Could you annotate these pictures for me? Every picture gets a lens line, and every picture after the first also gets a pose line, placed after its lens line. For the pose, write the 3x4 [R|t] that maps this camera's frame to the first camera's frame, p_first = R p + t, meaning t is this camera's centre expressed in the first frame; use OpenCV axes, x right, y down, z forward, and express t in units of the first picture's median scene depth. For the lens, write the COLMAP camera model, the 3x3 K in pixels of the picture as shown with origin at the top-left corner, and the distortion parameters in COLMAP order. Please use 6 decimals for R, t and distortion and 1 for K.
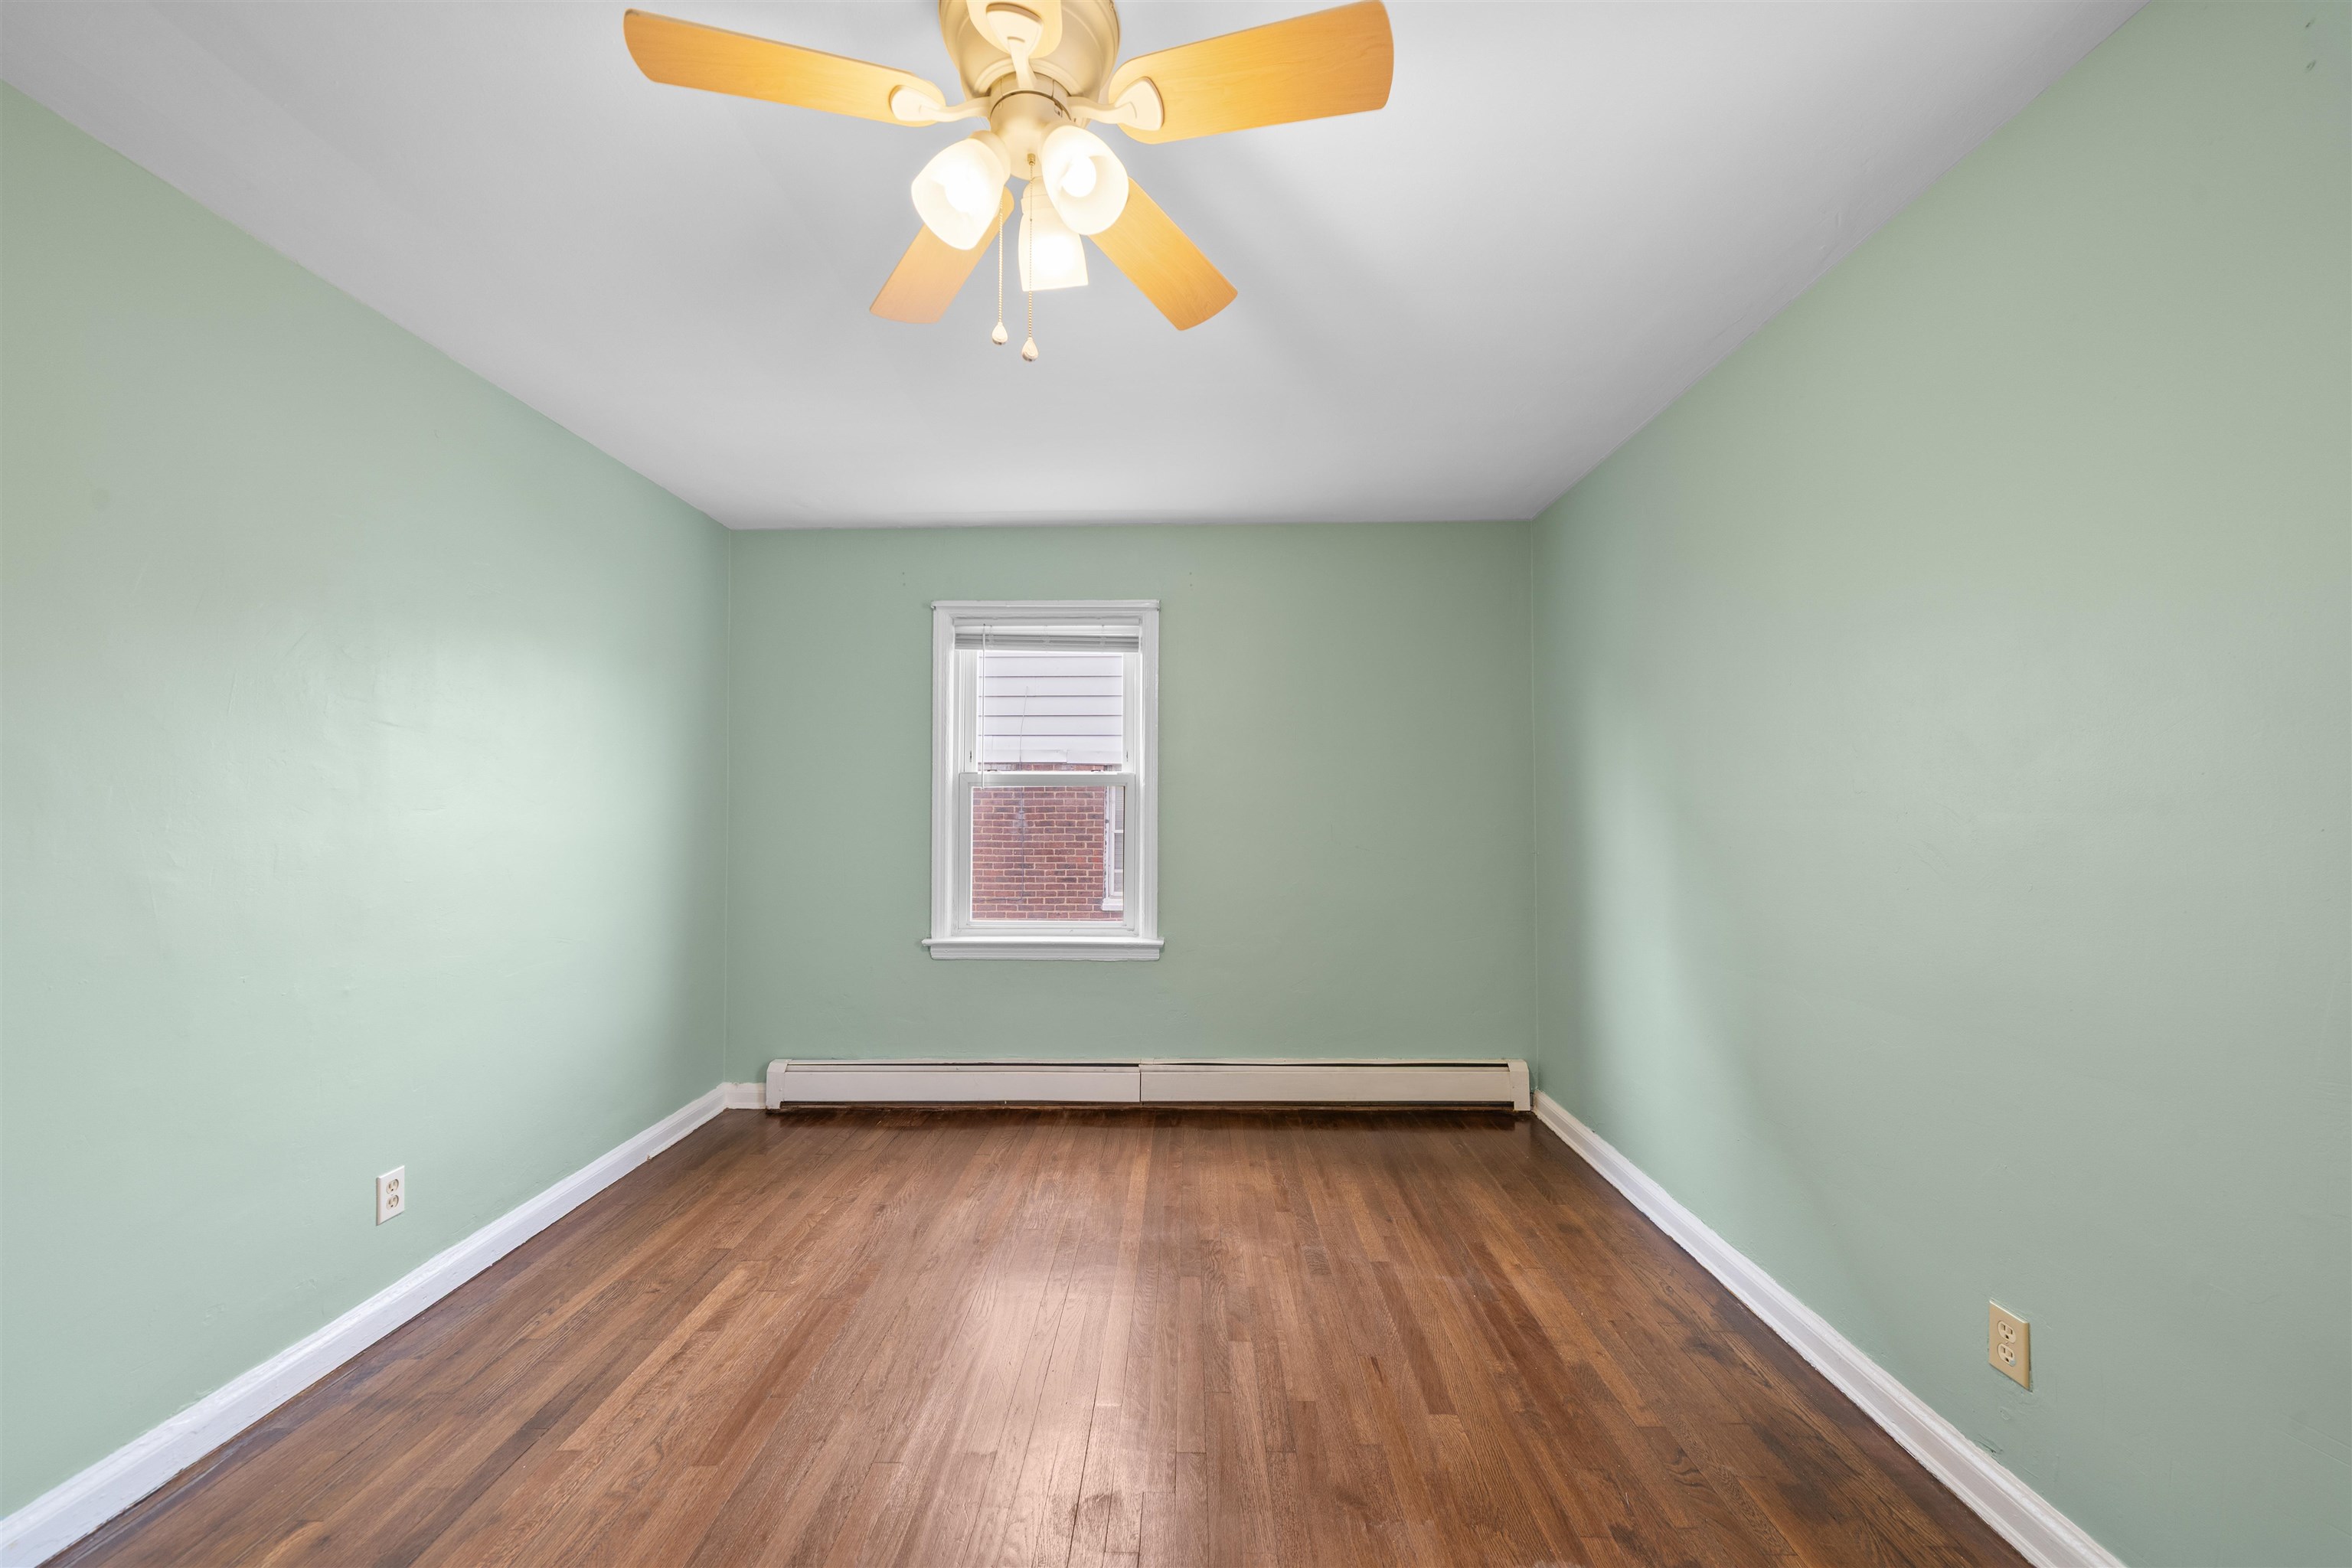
lens RADIAL K [[862.2, 0, 1166.8], [0, 862.2, 805.9], [0, 0, 1]] dist [-0.002431, -0.000023]
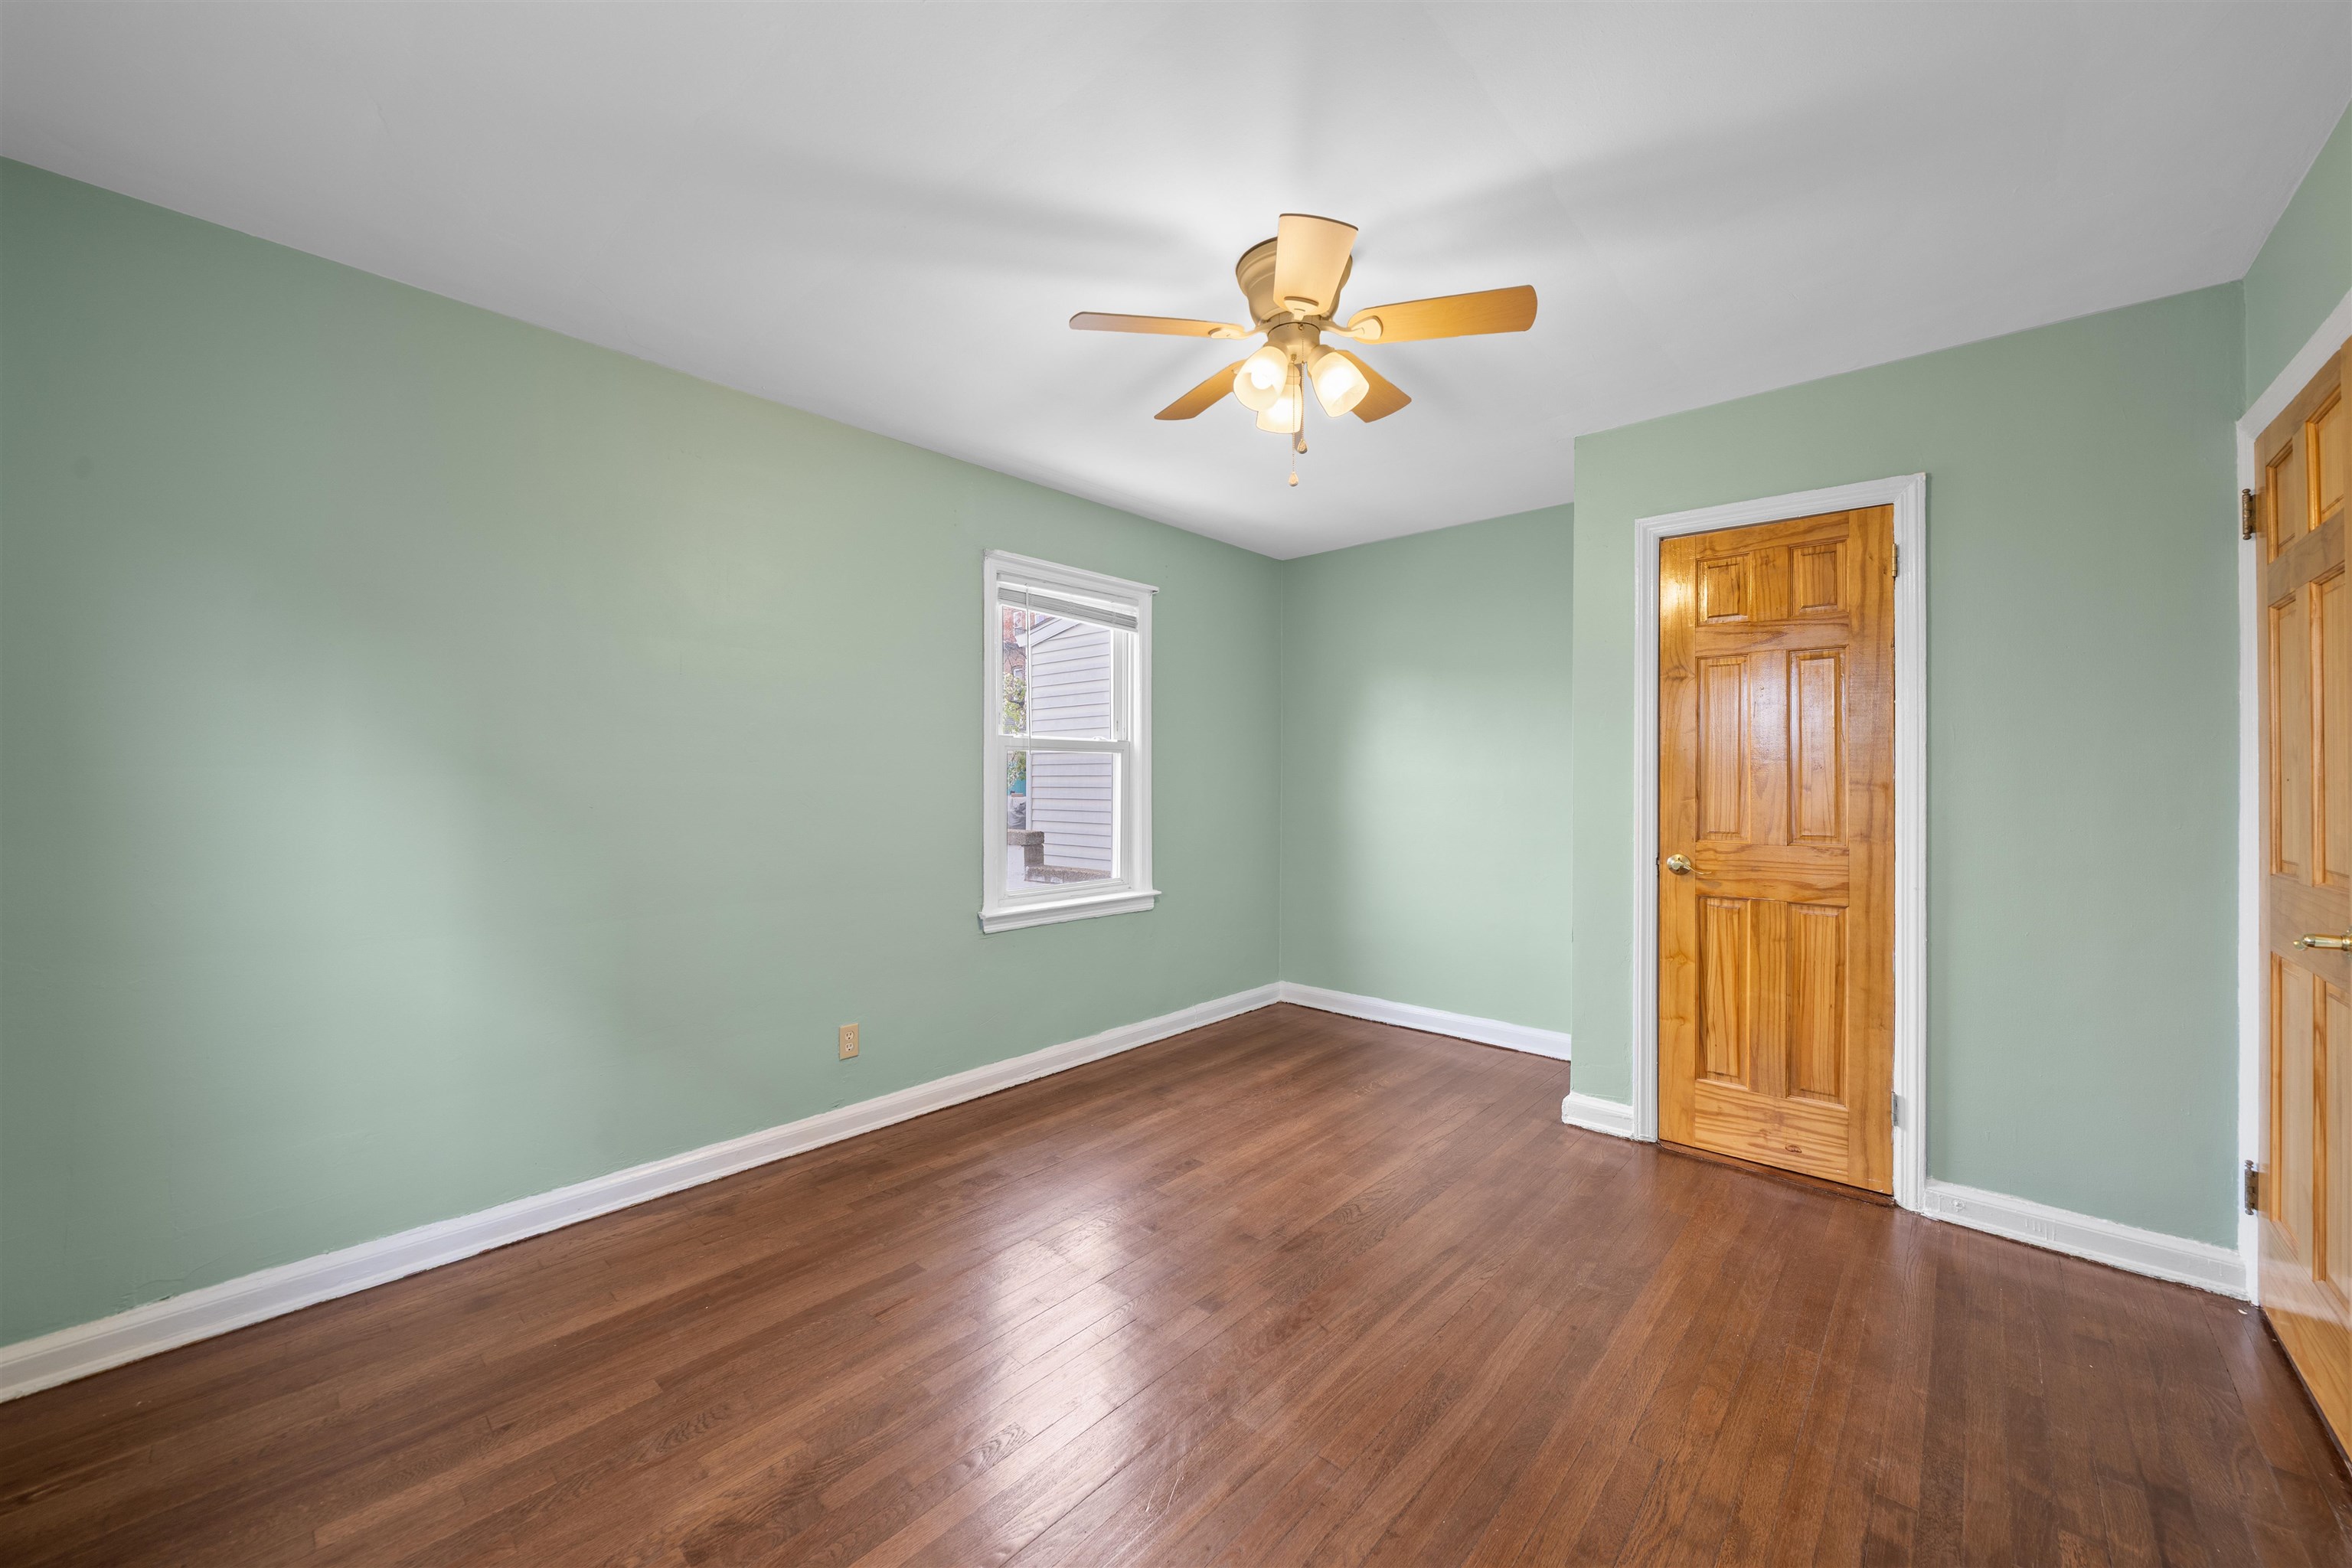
lens RADIAL K [[889.0, 0, 1176.0], [0, 889.0, 784.0], [0, 0, 1]] dist [0.000234, 0.000044]
pose [[-0.763249, -0.006289, 0.646073, -0.411555], [-0.005023, 0.999980, 0.003800, 0.009586], [-0.646085, -0.000345, -0.763266, 0.931472]]
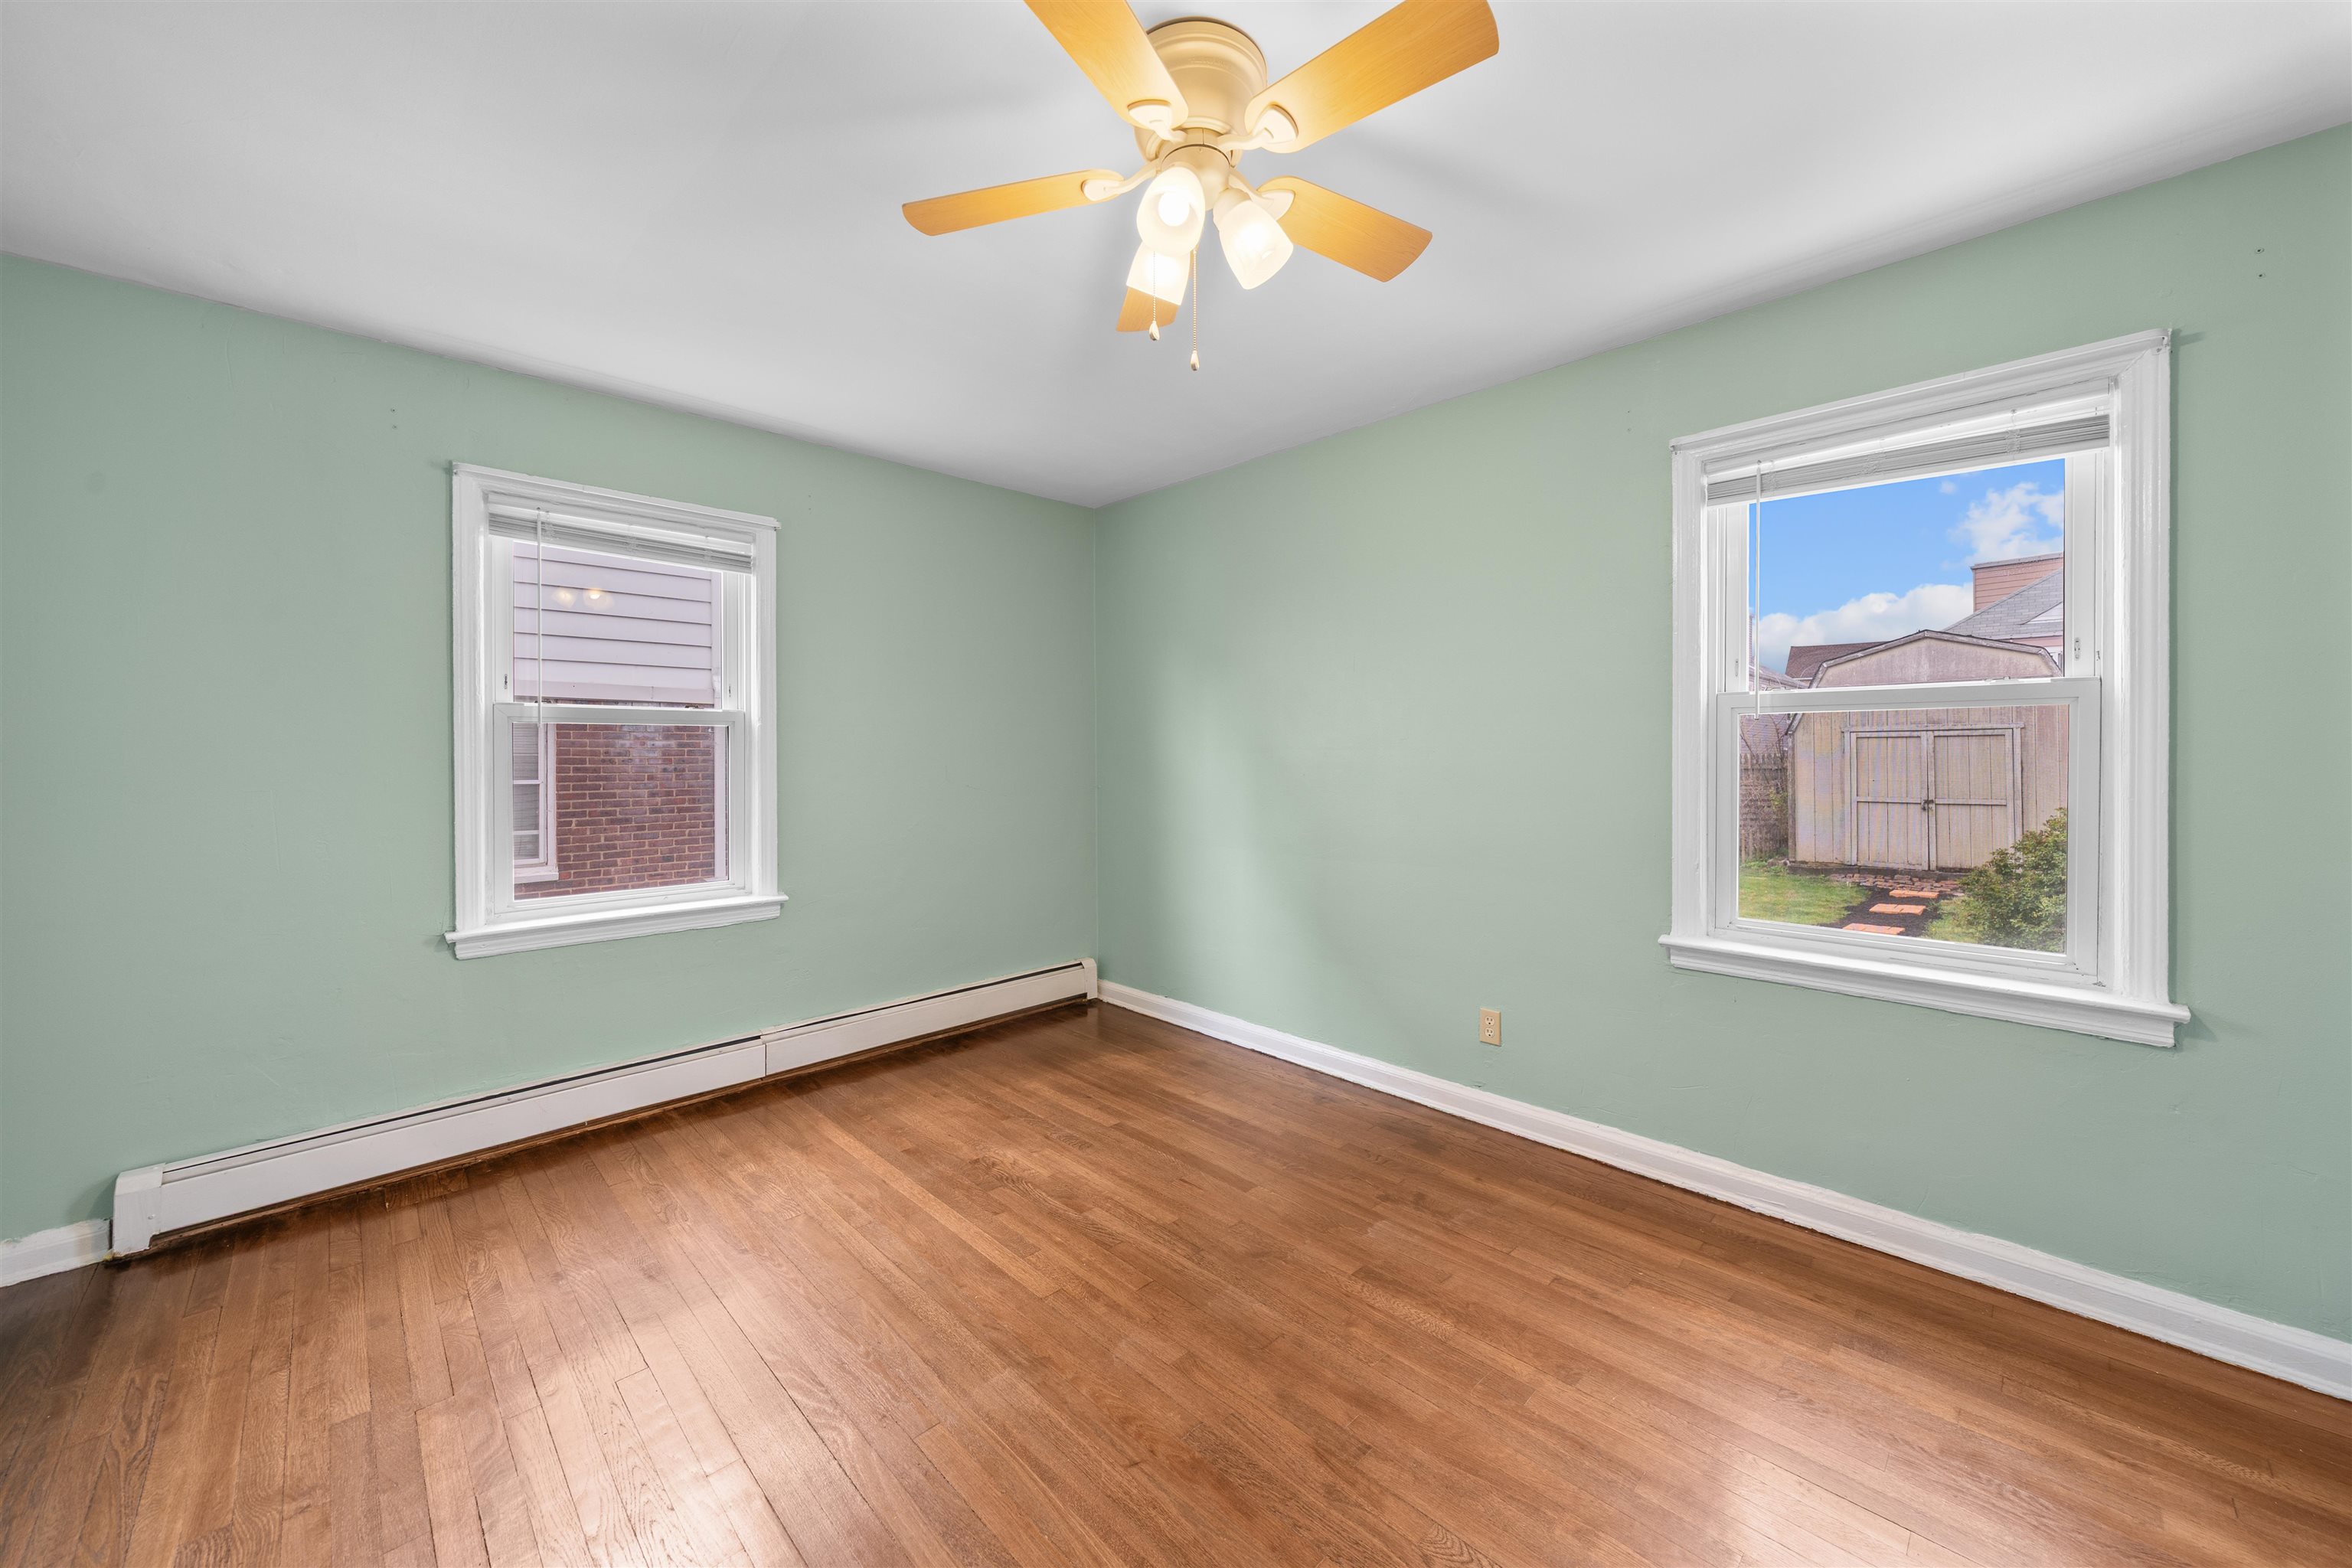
lens RADIAL K [[881.6, 0, 1161.8], [0, 881.6, 770.0], [0, 0, 1]] dist [-0.000436, 0.000088]
pose [[0.700357, -0.018930, 0.713542, -0.416371], [0.001689, 0.999689, 0.024863, 0.001104], [-0.713791, -0.016208, 0.700171, 0.068338]]
